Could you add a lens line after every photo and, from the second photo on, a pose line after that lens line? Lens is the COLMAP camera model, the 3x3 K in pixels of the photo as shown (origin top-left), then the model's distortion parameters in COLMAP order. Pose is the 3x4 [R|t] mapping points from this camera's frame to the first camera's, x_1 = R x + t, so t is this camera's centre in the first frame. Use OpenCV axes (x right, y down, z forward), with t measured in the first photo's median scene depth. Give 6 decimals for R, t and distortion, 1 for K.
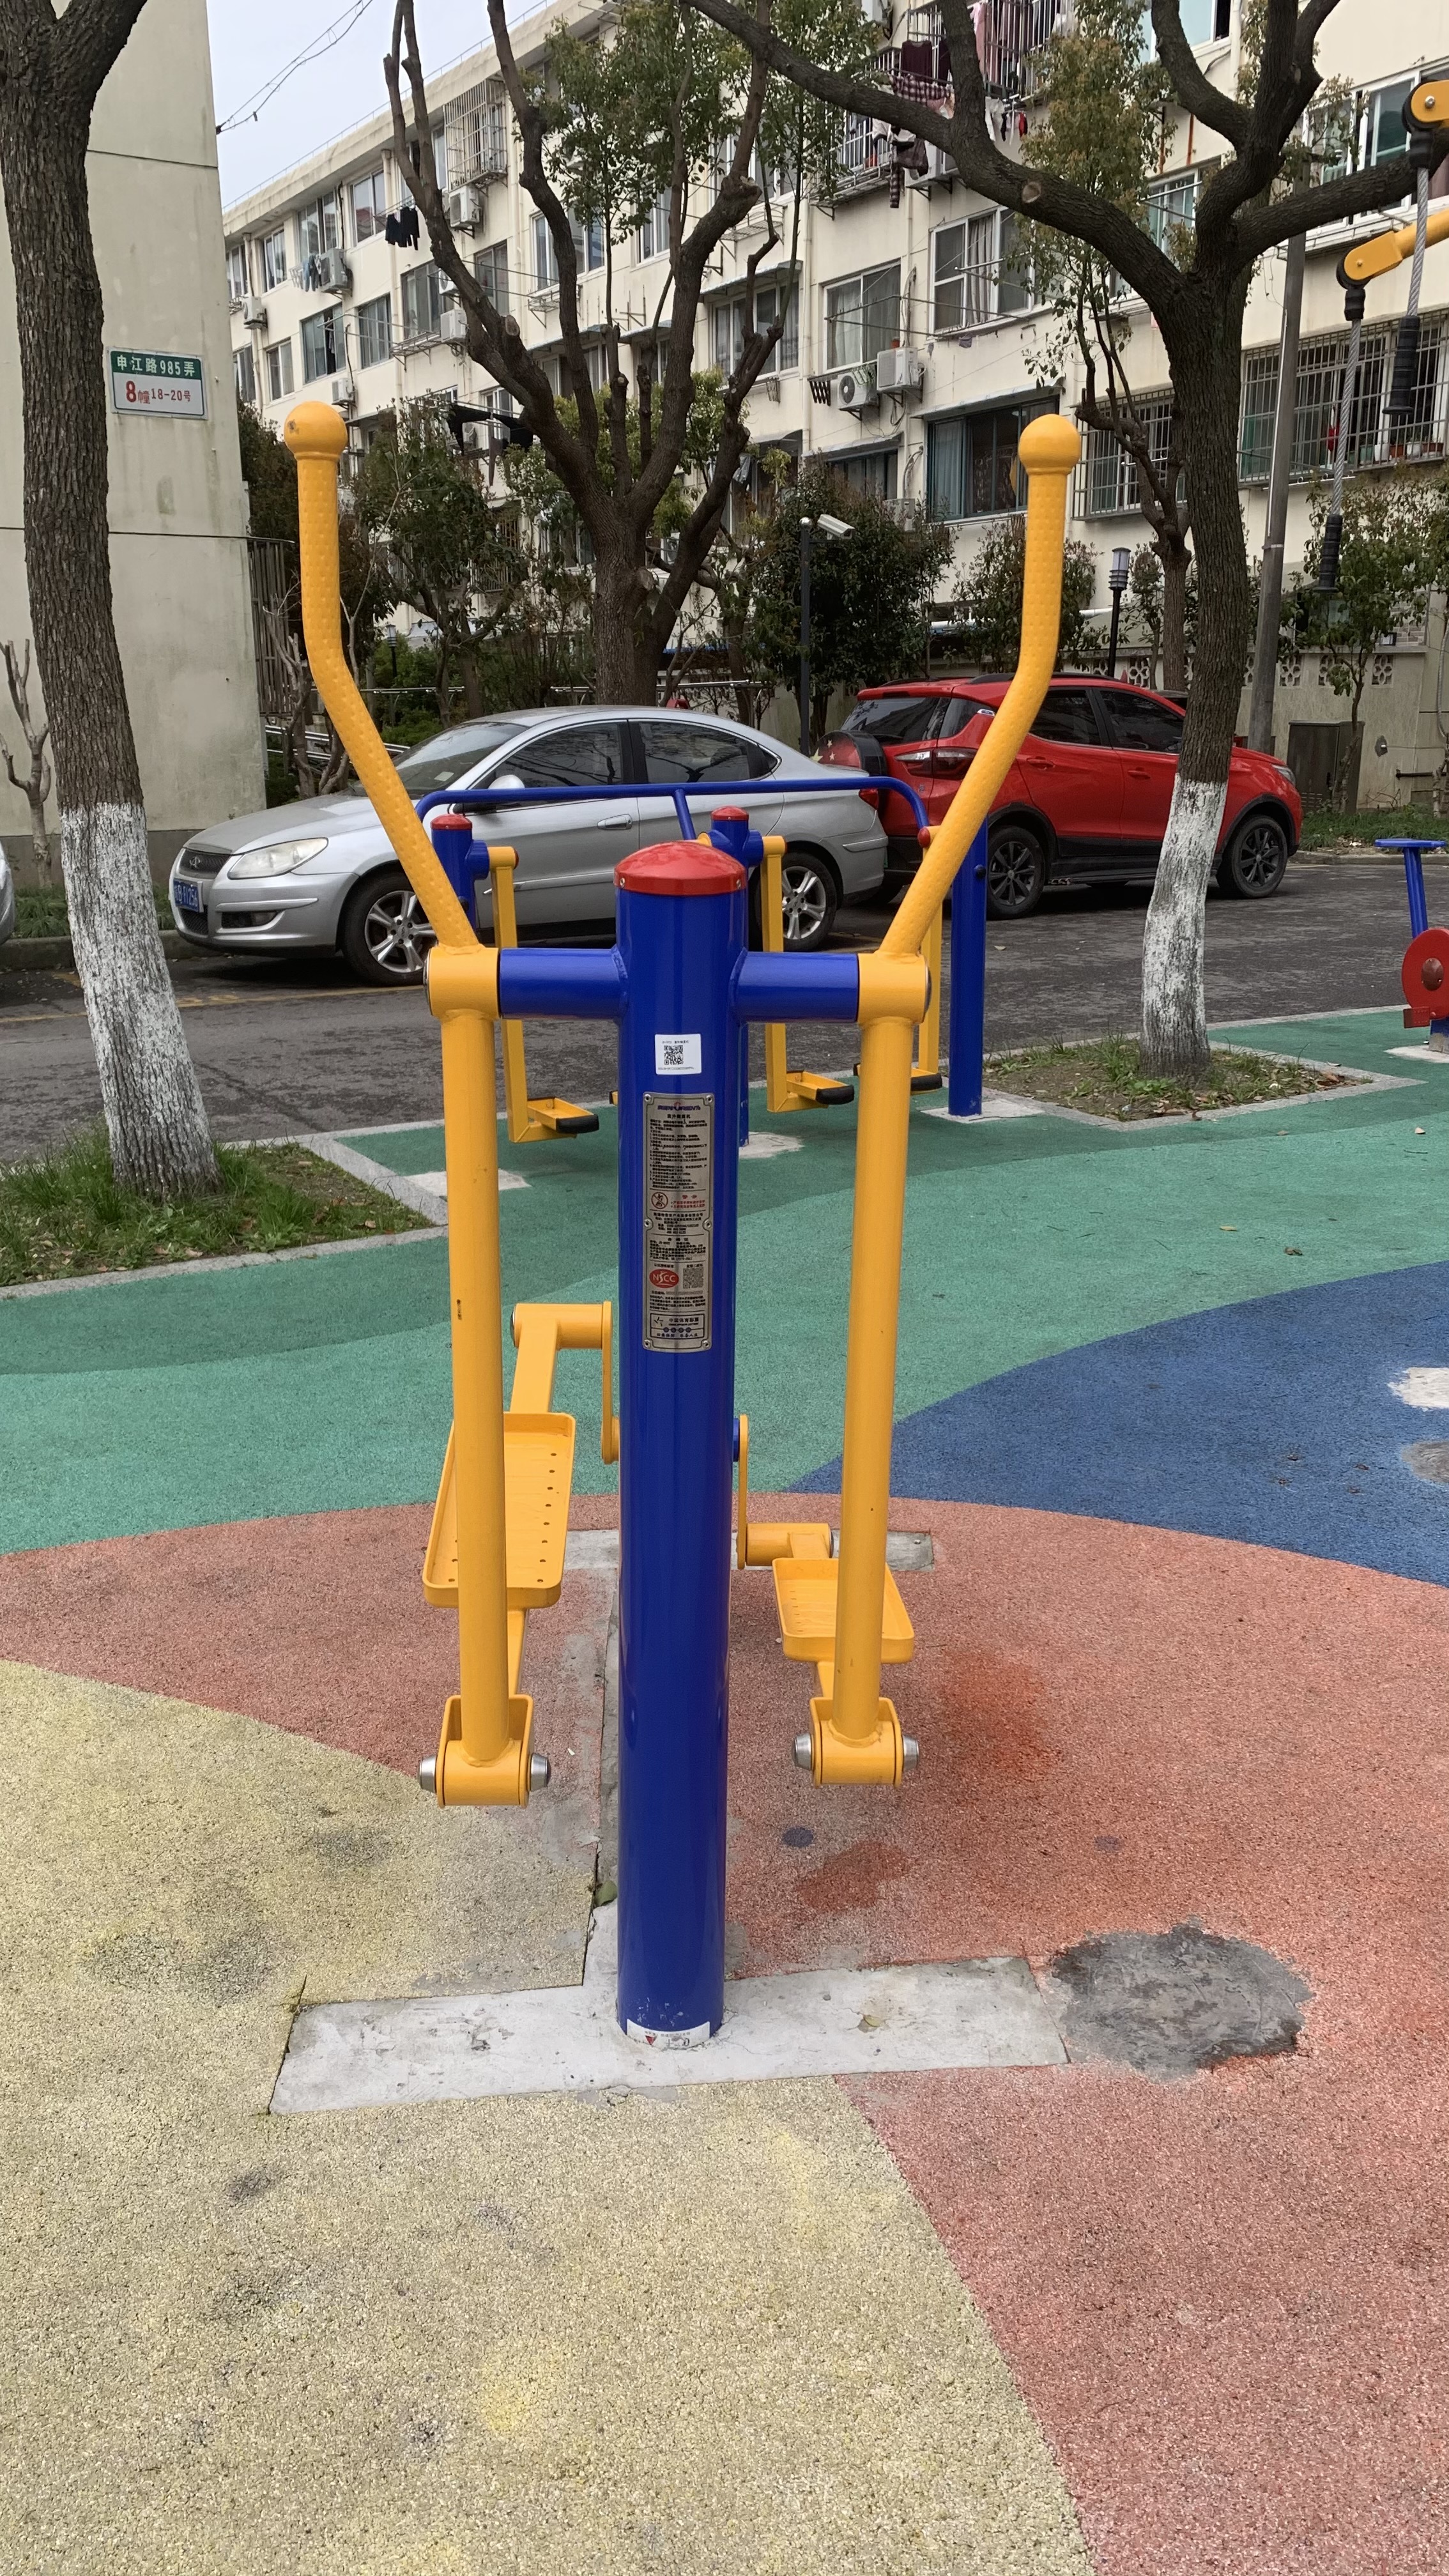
lens RADIAL K [[1996.0, 0, 693.1], [0, 1996.0, 1292.9], [0, 0, 1]] dist [0.026749, -0.022454]
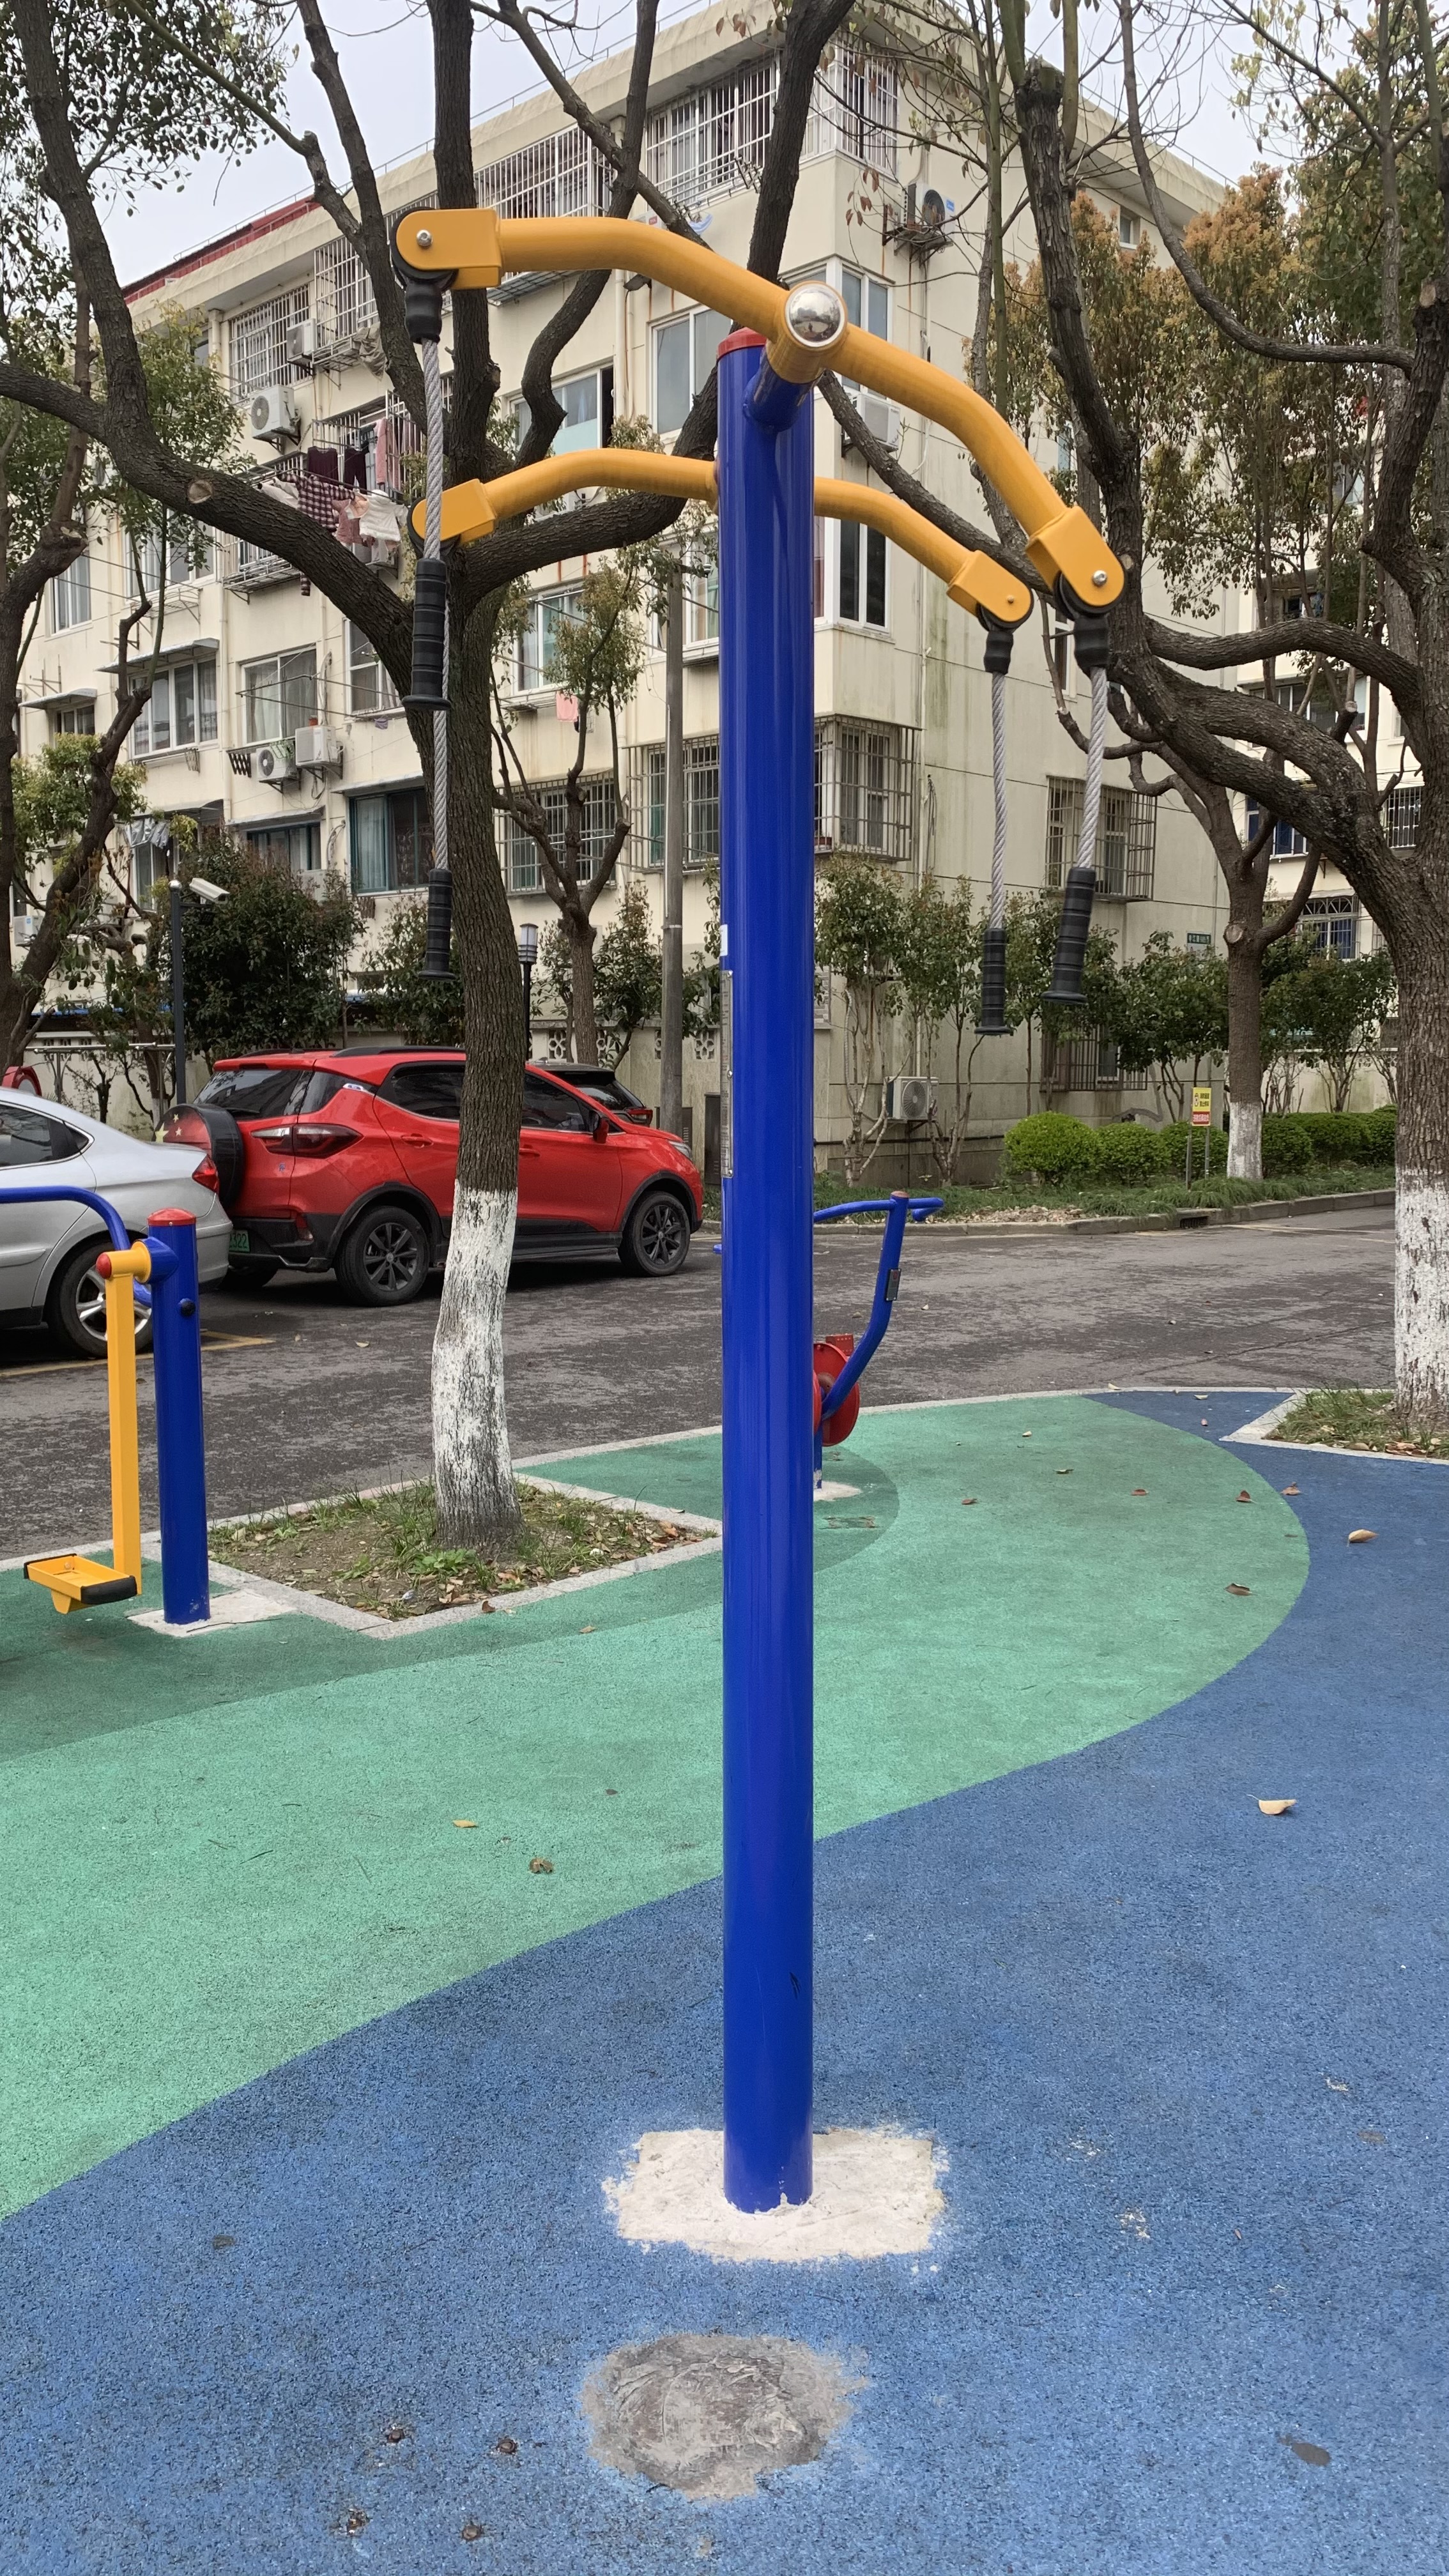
lens RADIAL K [[1996.0, 0, 736.0], [0, 1996.0, 1300.7], [0, 0, 1]] dist [0.026749, -0.022454]
pose [[0.962127, -0.019390, 0.271913, 0.063305], [0.064625, 0.985257, -0.158407, -0.036014], [-0.264832, 0.169980, 0.949195, 0.097757]]
